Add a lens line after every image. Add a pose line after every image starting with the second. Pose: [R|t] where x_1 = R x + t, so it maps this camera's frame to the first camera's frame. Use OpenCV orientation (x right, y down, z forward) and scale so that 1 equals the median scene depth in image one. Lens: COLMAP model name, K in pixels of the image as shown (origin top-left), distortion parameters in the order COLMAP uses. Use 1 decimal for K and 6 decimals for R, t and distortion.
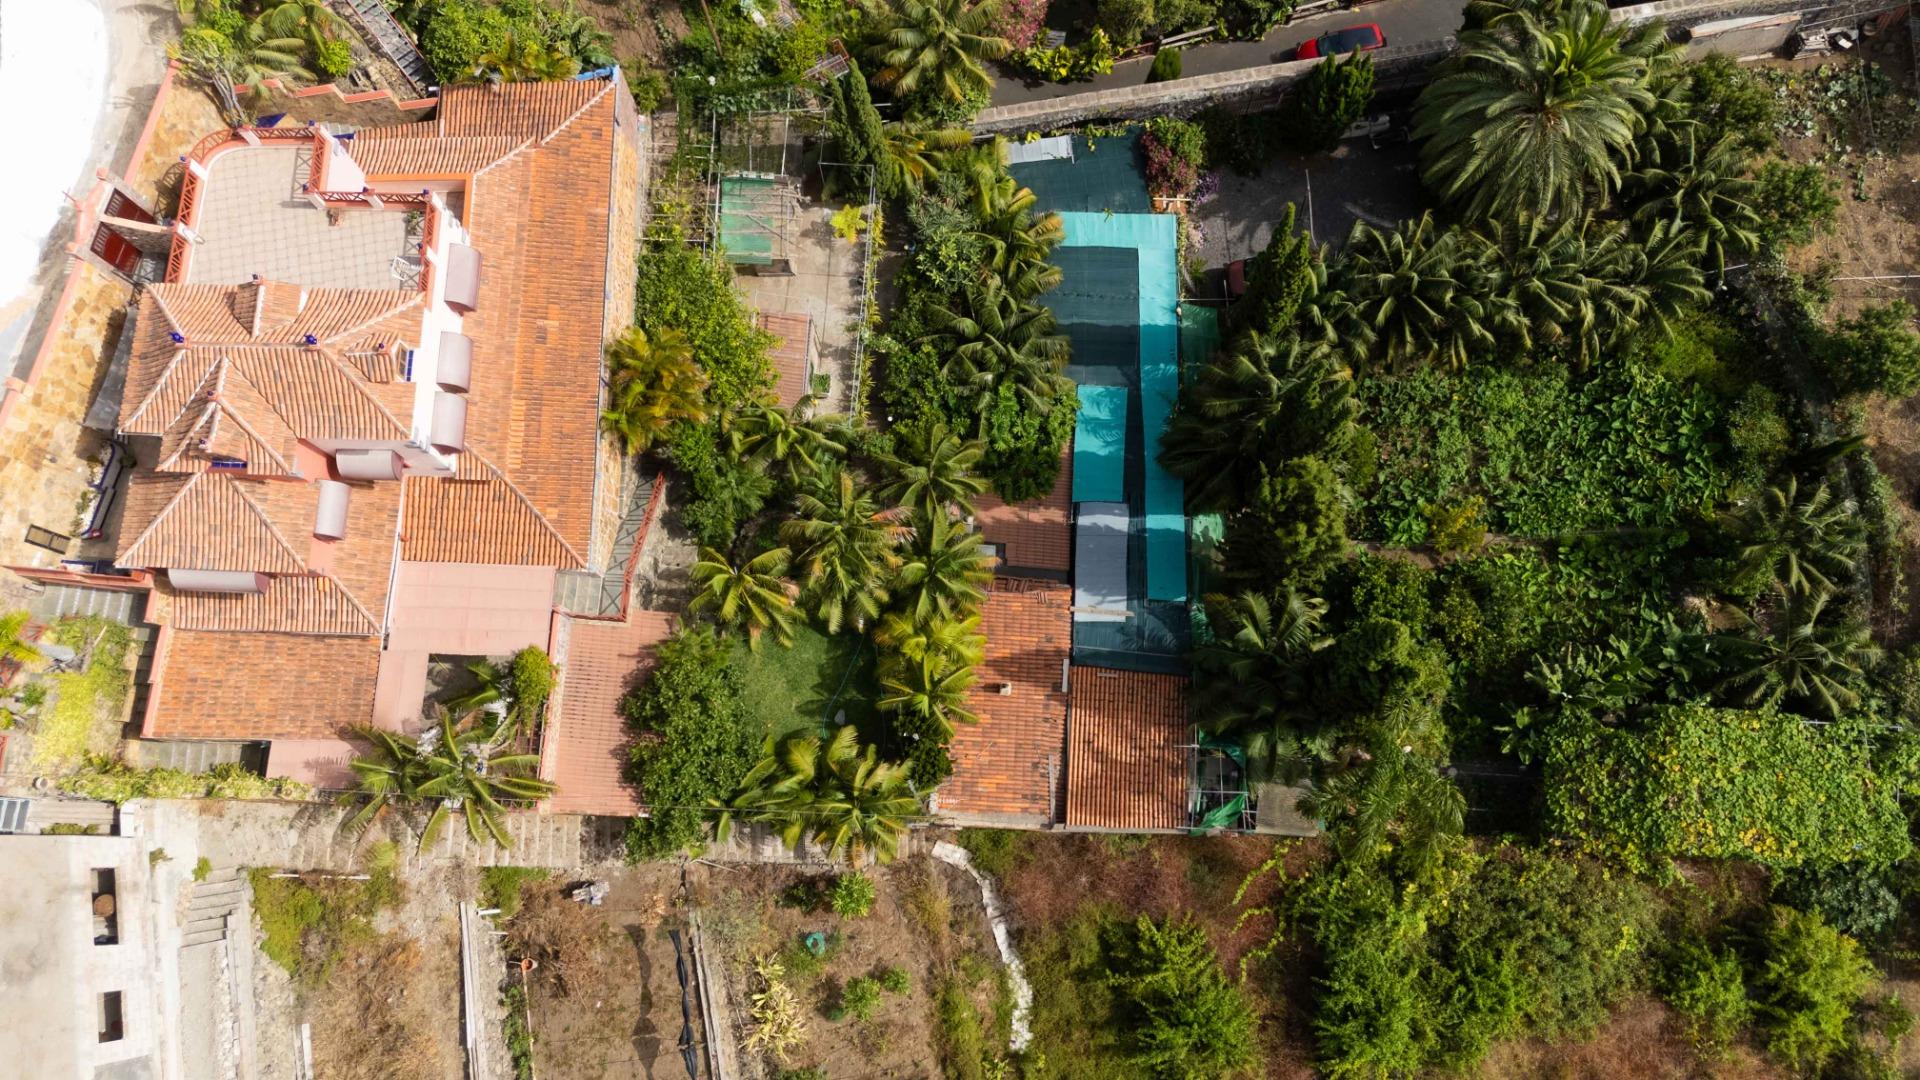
lens RADIAL K [[1415.6, 0, 964.6], [0, 1415.6, 539.5], [0, 0, 1]] dist [0.062923, -0.046416]
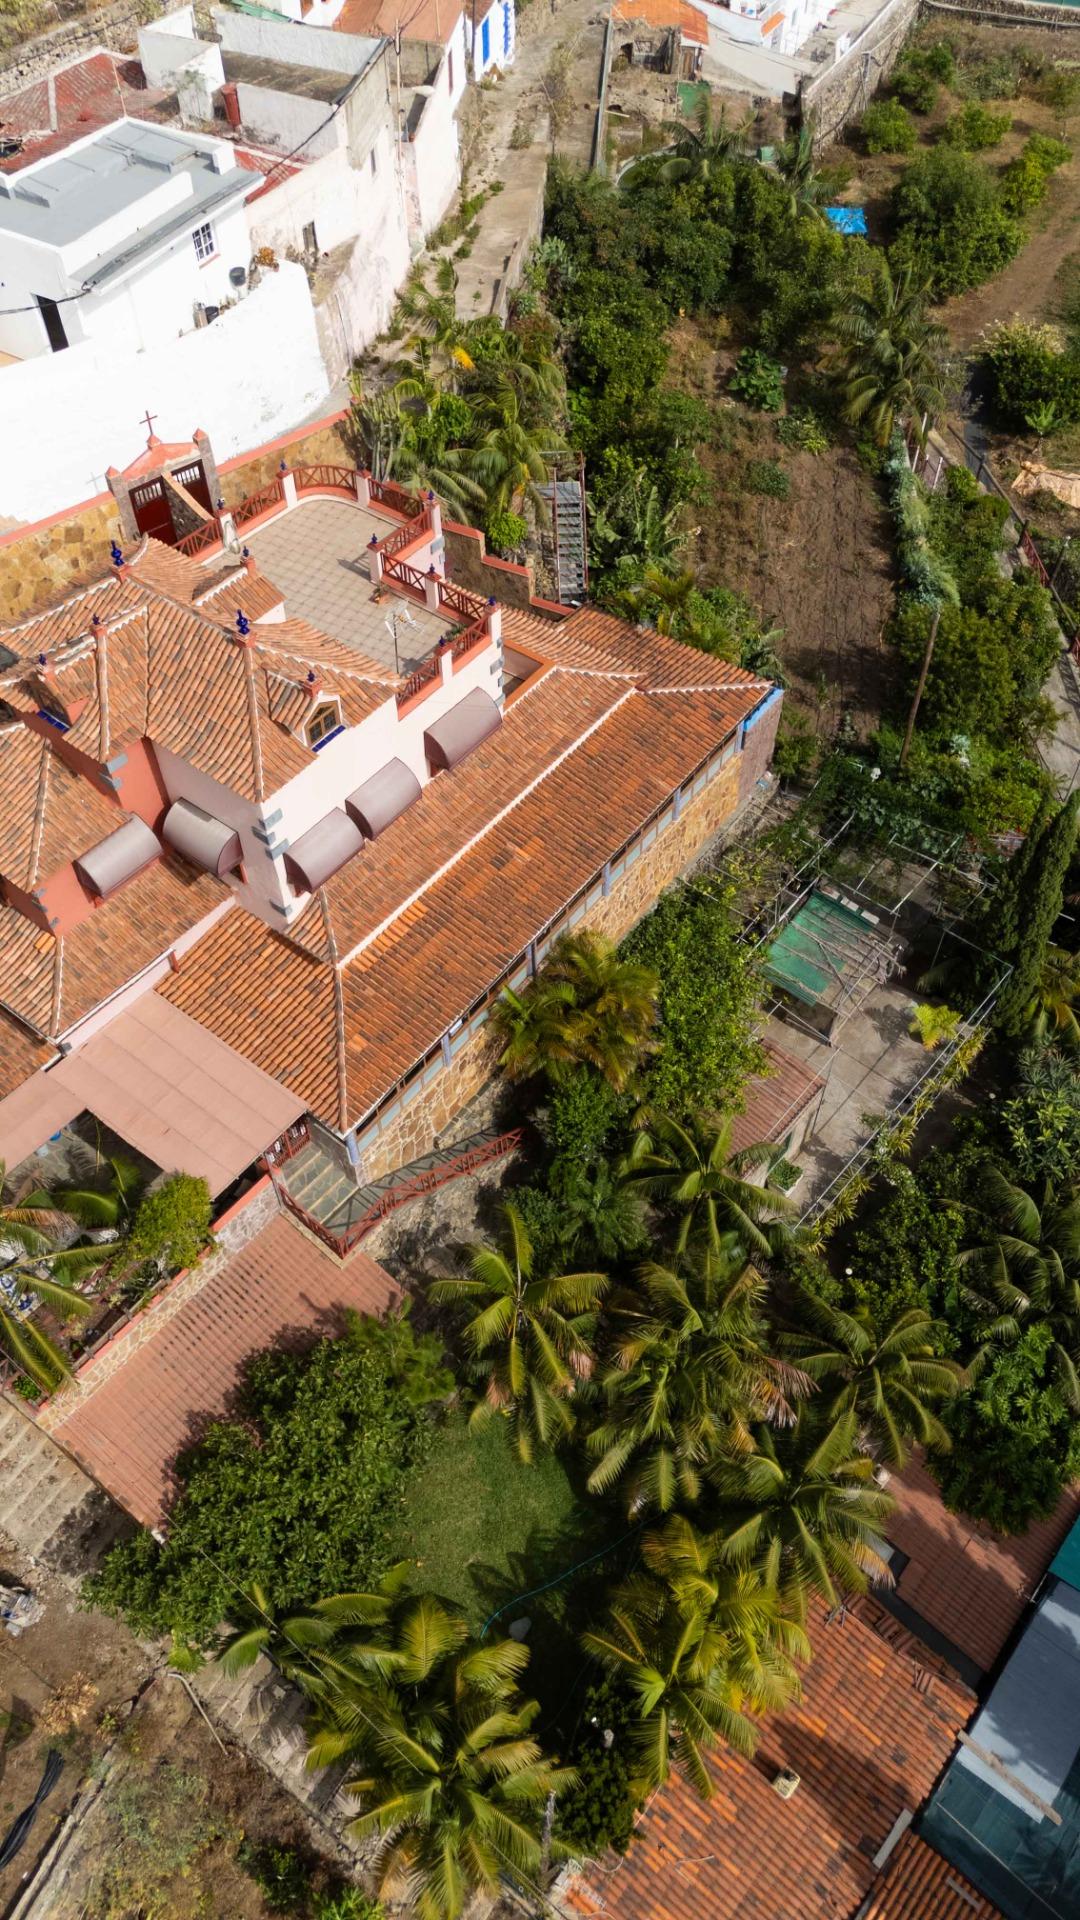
lens RADIAL K [[1415.6, 0, 540.4], [0, 1415.6, 955.5], [0, 0, 1]] dist [0.062923, -0.046416]
pose [[0.802047, 0.475415, -0.361526, 0.001347], [-0.581730, 0.758962, -0.292518, 0.083608], [0.135317, 0.444924, 0.885286, 0.353112]]
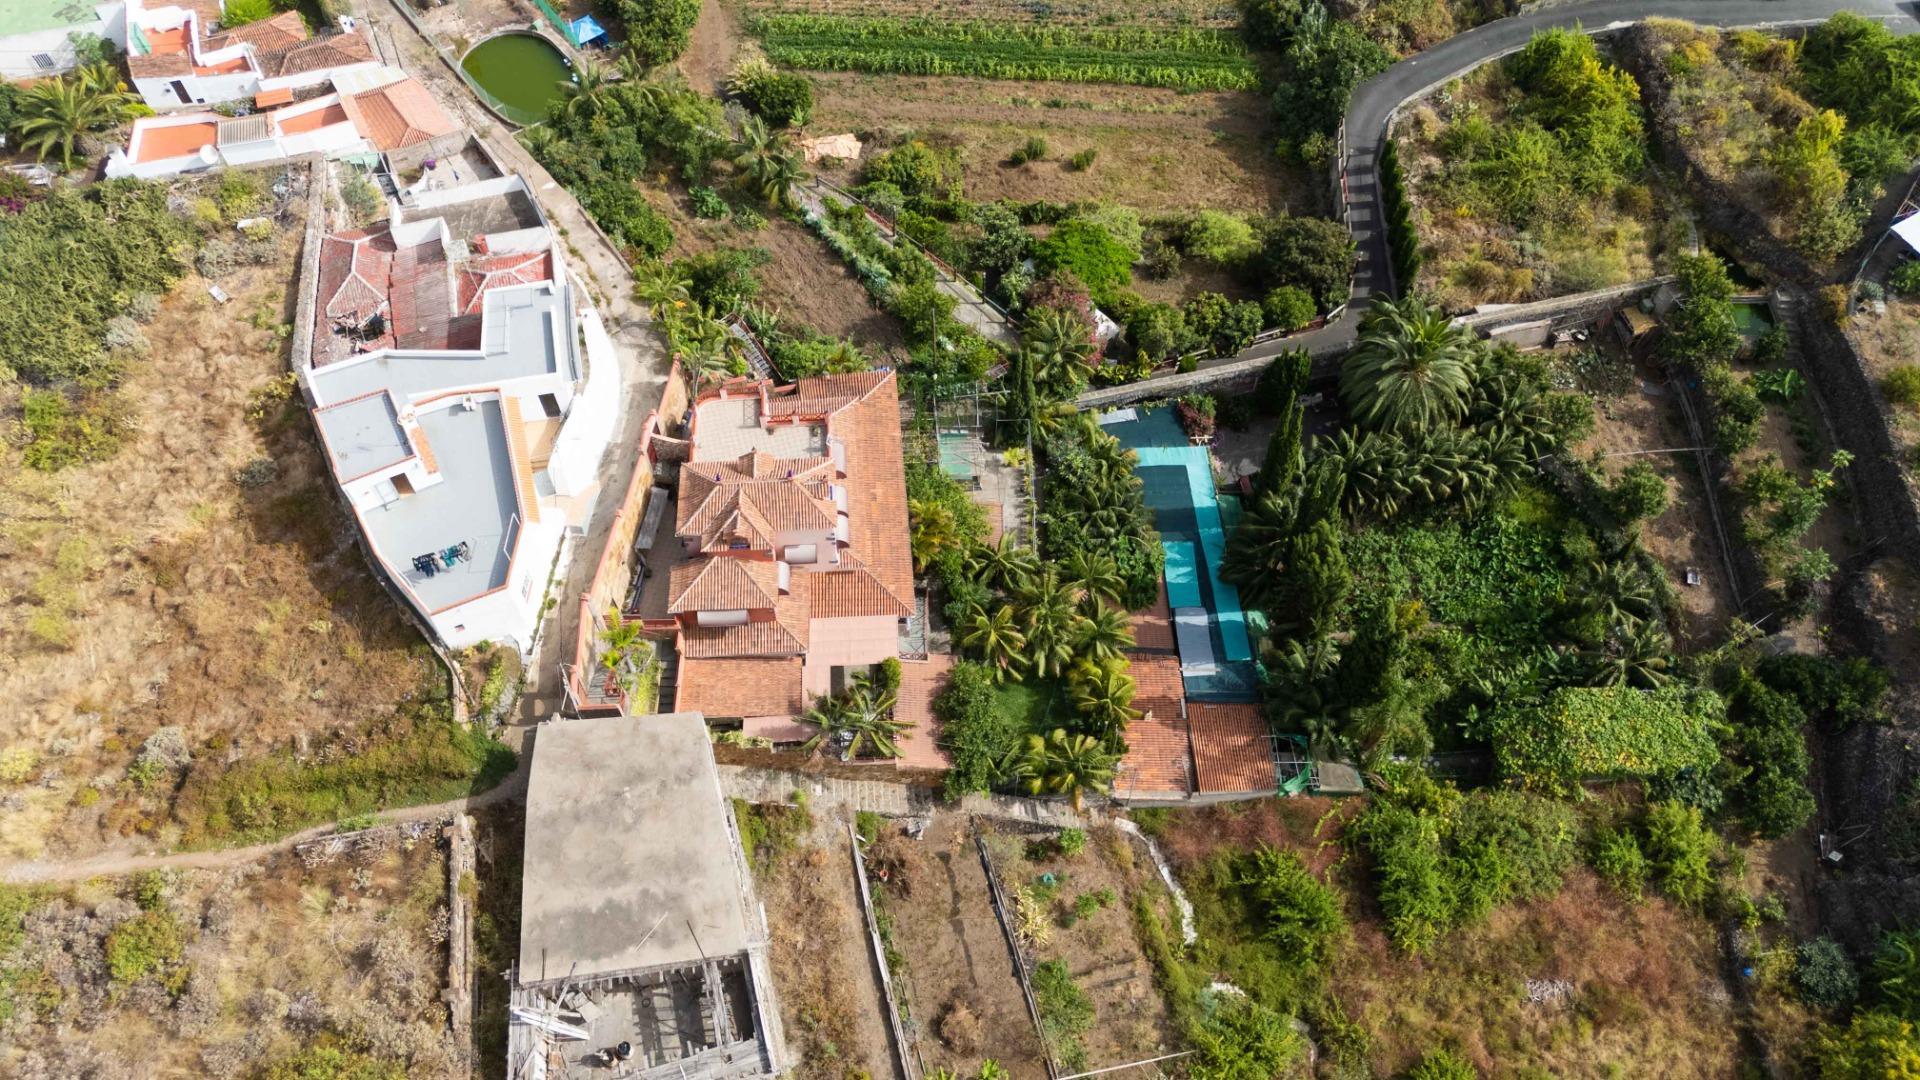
lens RADIAL K [[1415.6, 0, 964.6], [0, 1415.6, 539.5], [0, 0, 1]] dist [0.062923, -0.046416]
pose [[0.995829, -0.063569, 0.065447, -0.272953], [0.081369, 0.943278, -0.321877, 0.425005], [-0.041273, 0.325860, 0.944517, -0.556106]]
